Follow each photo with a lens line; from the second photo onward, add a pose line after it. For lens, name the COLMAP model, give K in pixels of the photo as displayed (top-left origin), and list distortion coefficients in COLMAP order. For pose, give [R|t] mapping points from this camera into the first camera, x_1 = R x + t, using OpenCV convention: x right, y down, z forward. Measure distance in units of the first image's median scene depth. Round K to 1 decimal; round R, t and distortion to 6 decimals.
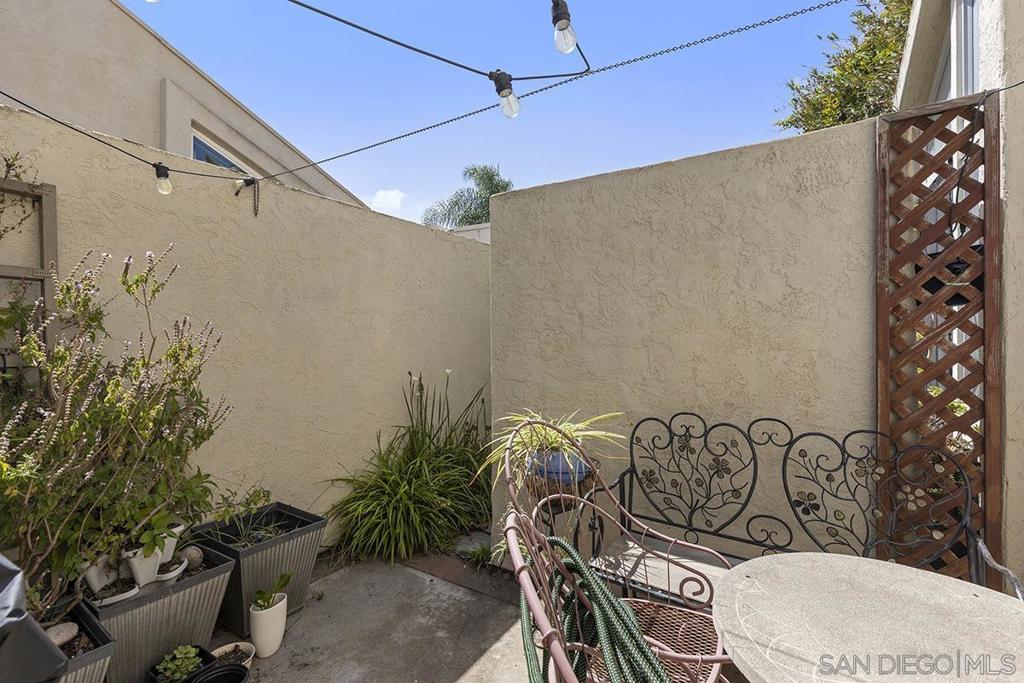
lens RADIAL K [[475.4, 0, 512.6], [0, 475.4, 335.9], [0, 0, 1]] dist [-0.000822, 0.000624]
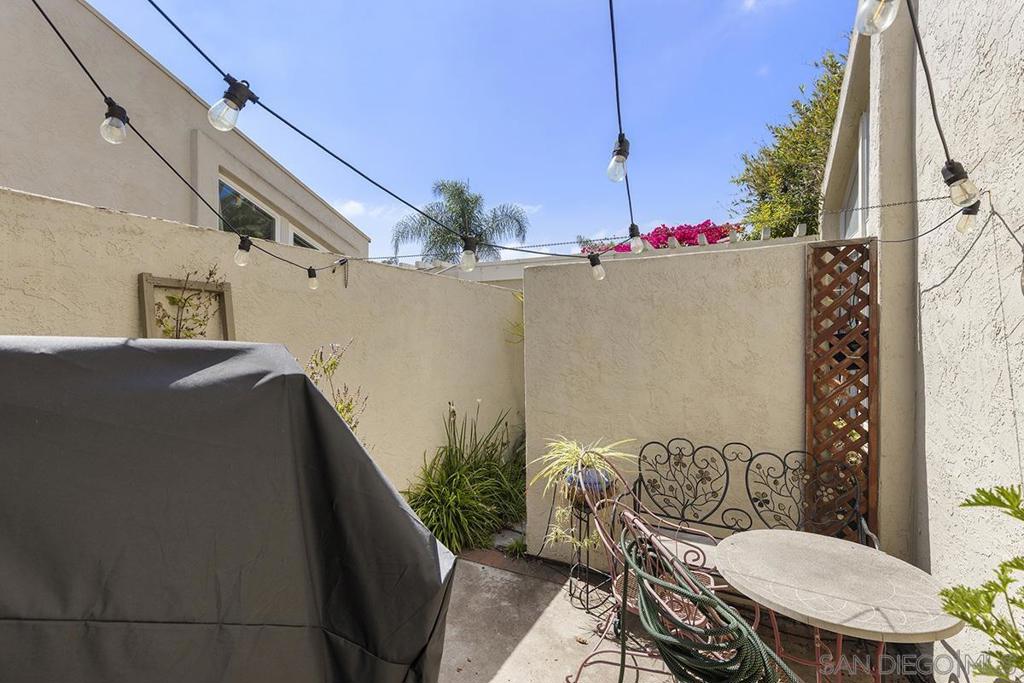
lens RADIAL K [[475.4, 0, 511.9], [0, 475.4, 343.9], [0, 0, 1]] dist [-0.000822, 0.000624]
pose [[0.996160, -0.004874, 0.087421, -0.266479], [0.003928, 0.999932, 0.010988, -0.143361], [-0.087468, -0.010602, 0.996111, -0.380506]]
